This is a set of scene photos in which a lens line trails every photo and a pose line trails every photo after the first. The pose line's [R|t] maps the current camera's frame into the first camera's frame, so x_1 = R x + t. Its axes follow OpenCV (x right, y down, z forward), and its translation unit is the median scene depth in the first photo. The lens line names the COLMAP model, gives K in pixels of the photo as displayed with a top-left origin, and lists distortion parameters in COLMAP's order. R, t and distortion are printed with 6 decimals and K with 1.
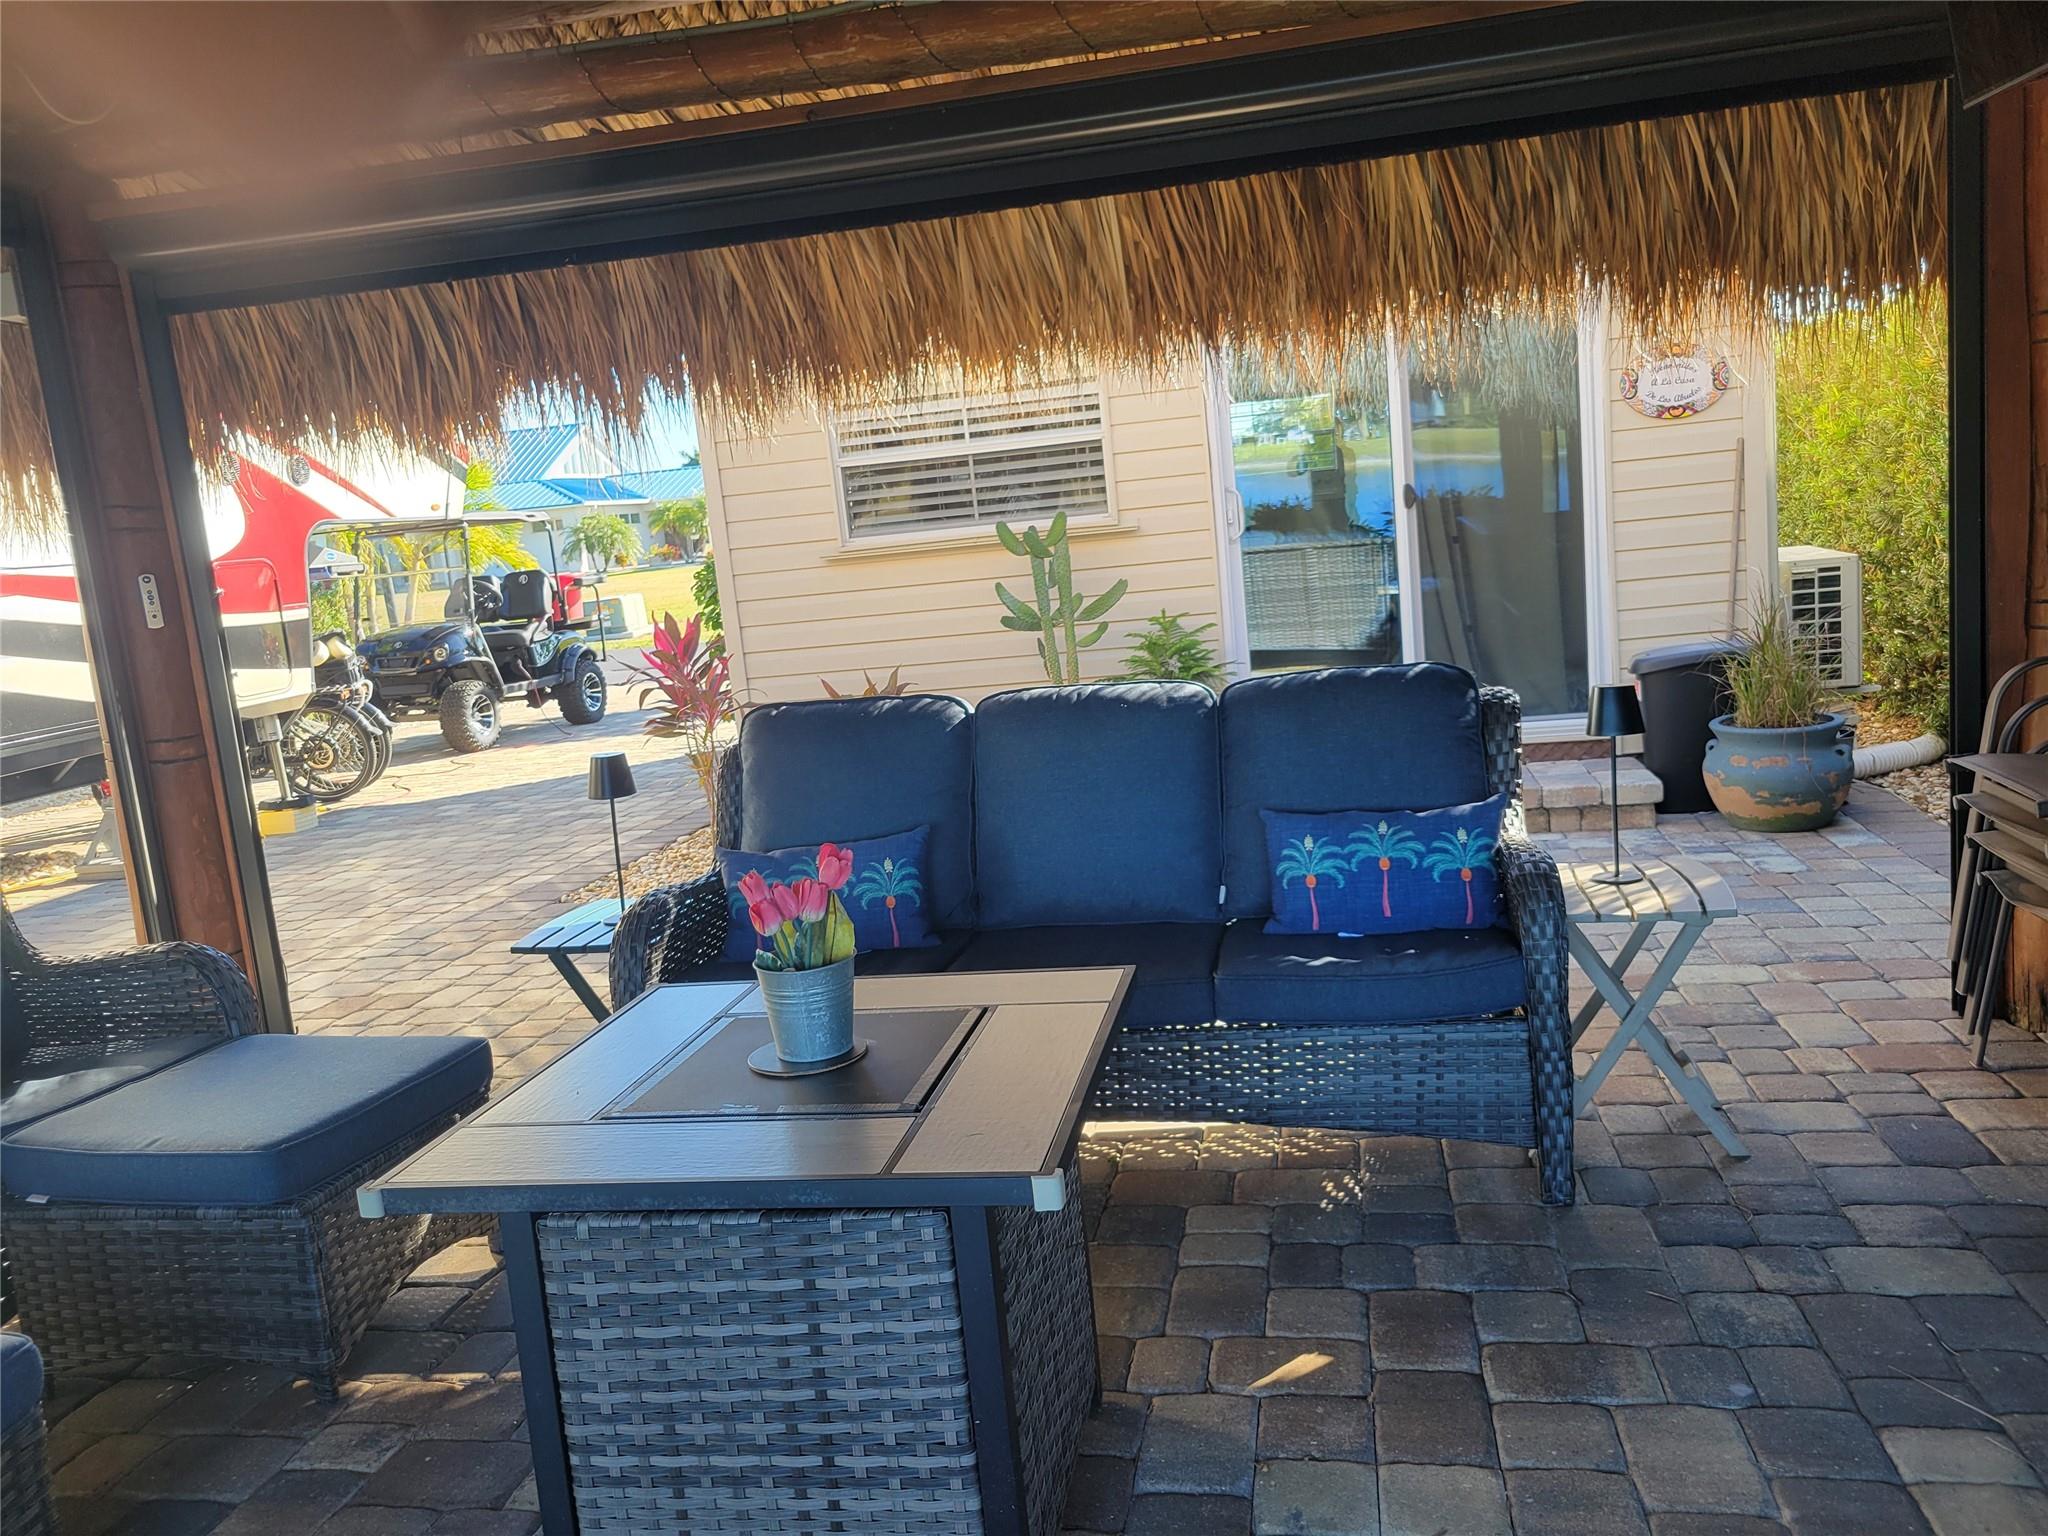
lens RADIAL K [[1536.7, 0, 1021.4], [0, 1536.7, 769.1], [0, 0, 1]] dist [0.044488, -0.030366]
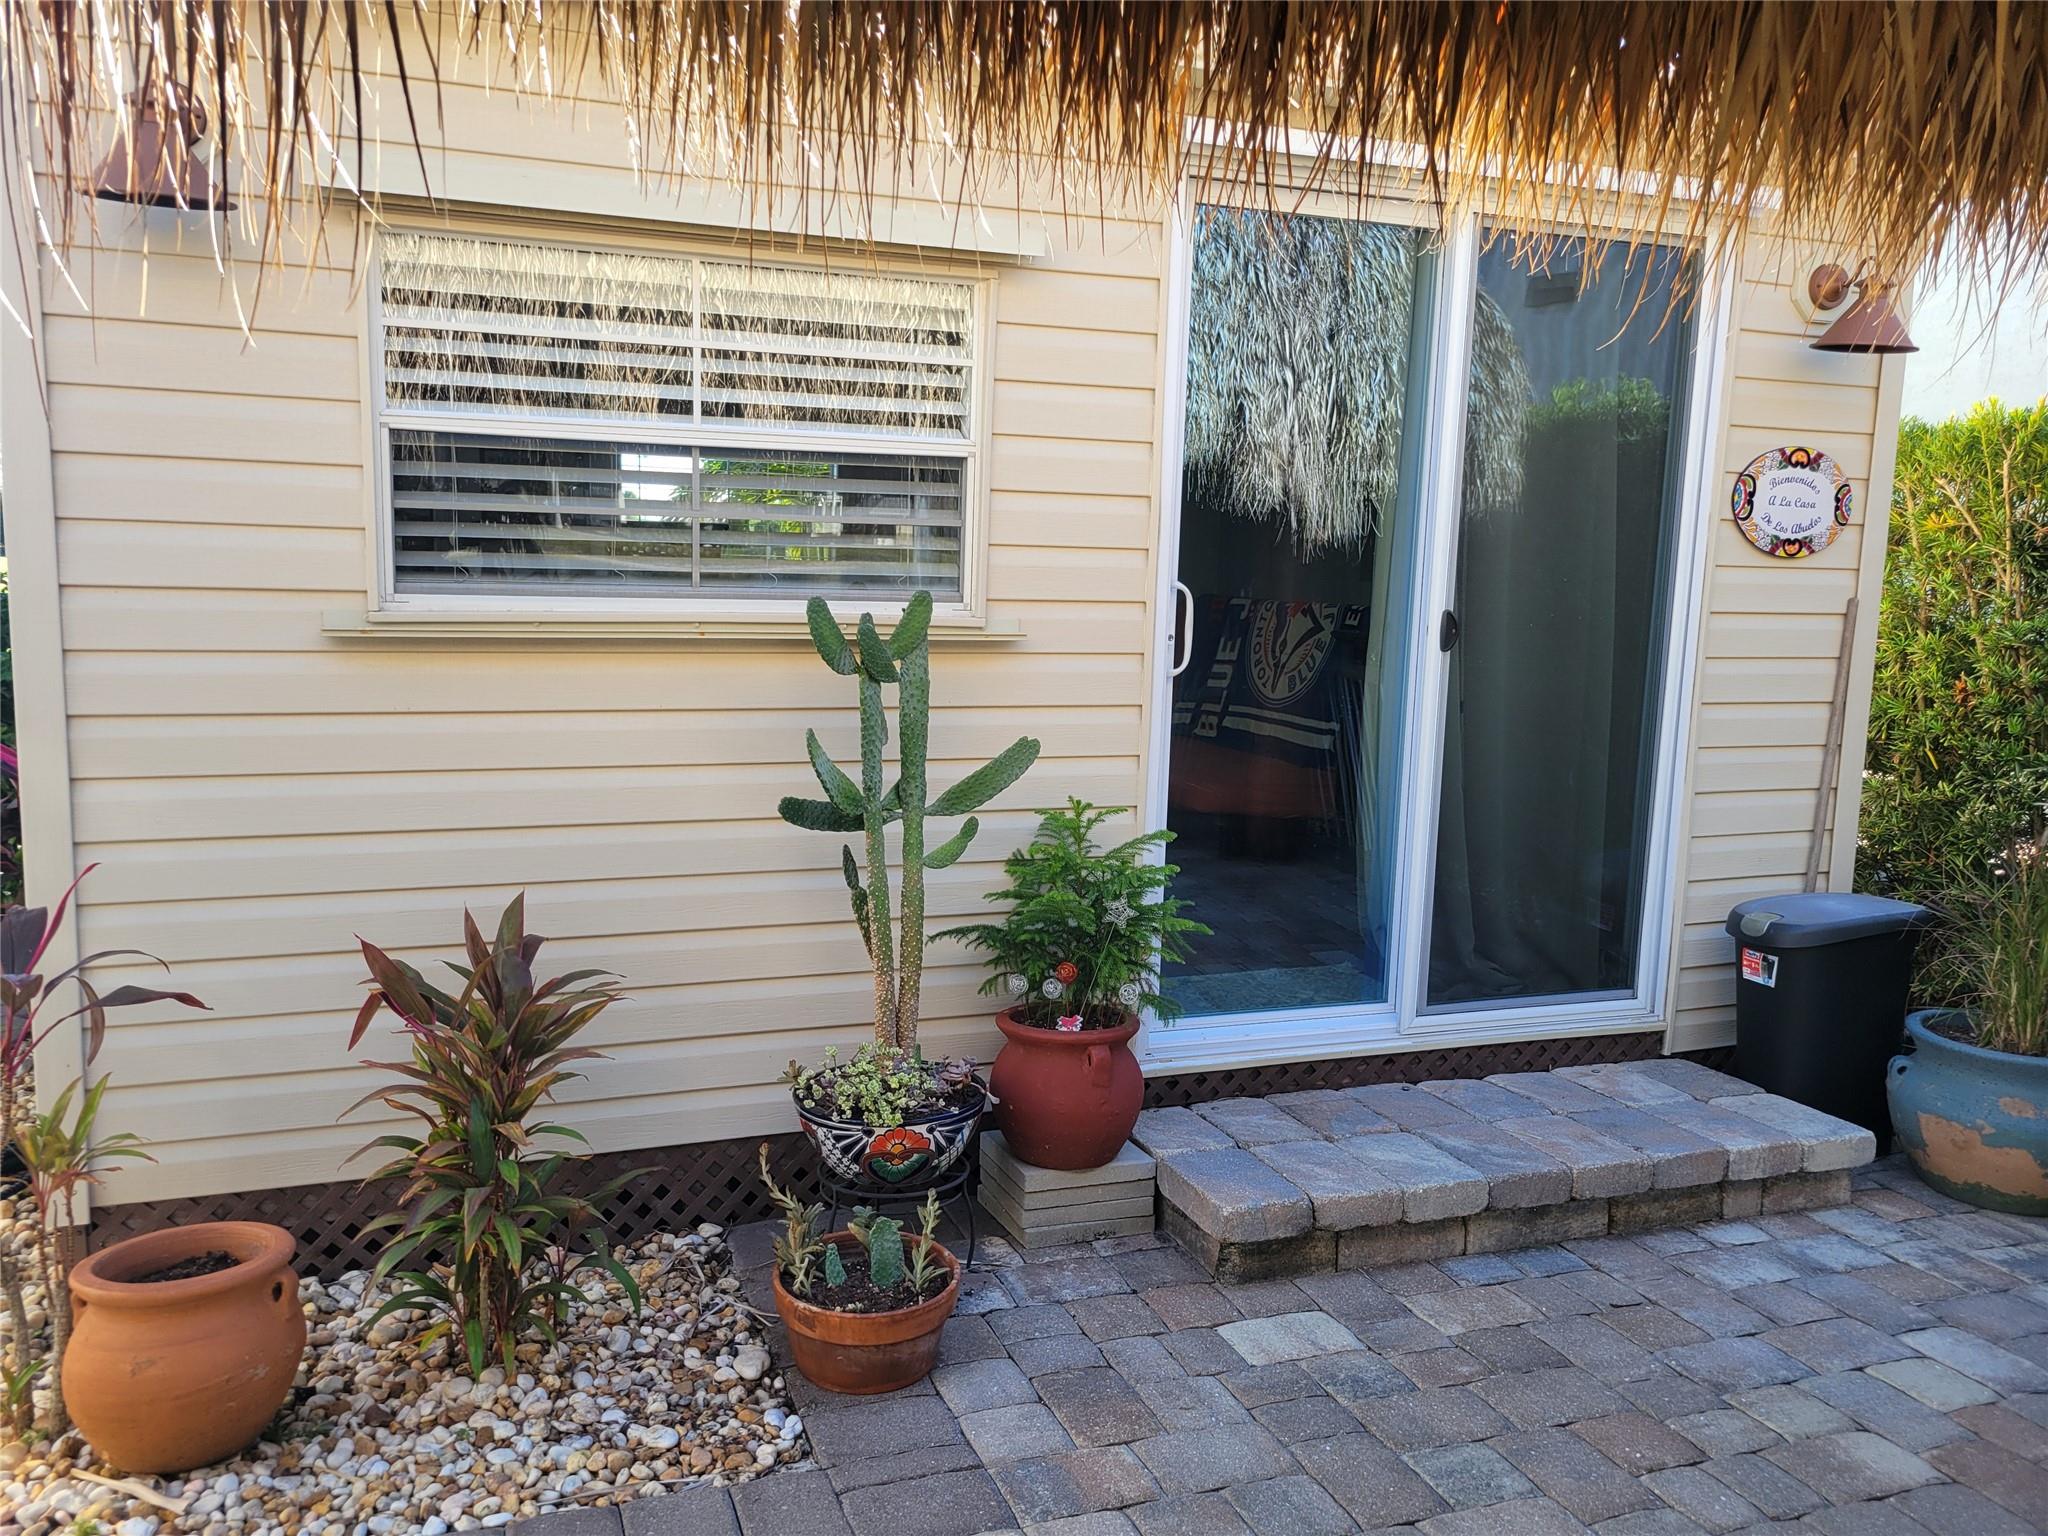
lens RADIAL K [[1536.7, 0, 1024.7], [0, 1536.7, 766.0], [0, 0, 1]] dist [0.044488, -0.030366]
pose [[0.869110, 0.056866, 0.491339, -0.181550], [-0.022774, 0.996916, -0.075096, -0.076046], [-0.494094, 0.054077, 0.867725, 0.565250]]
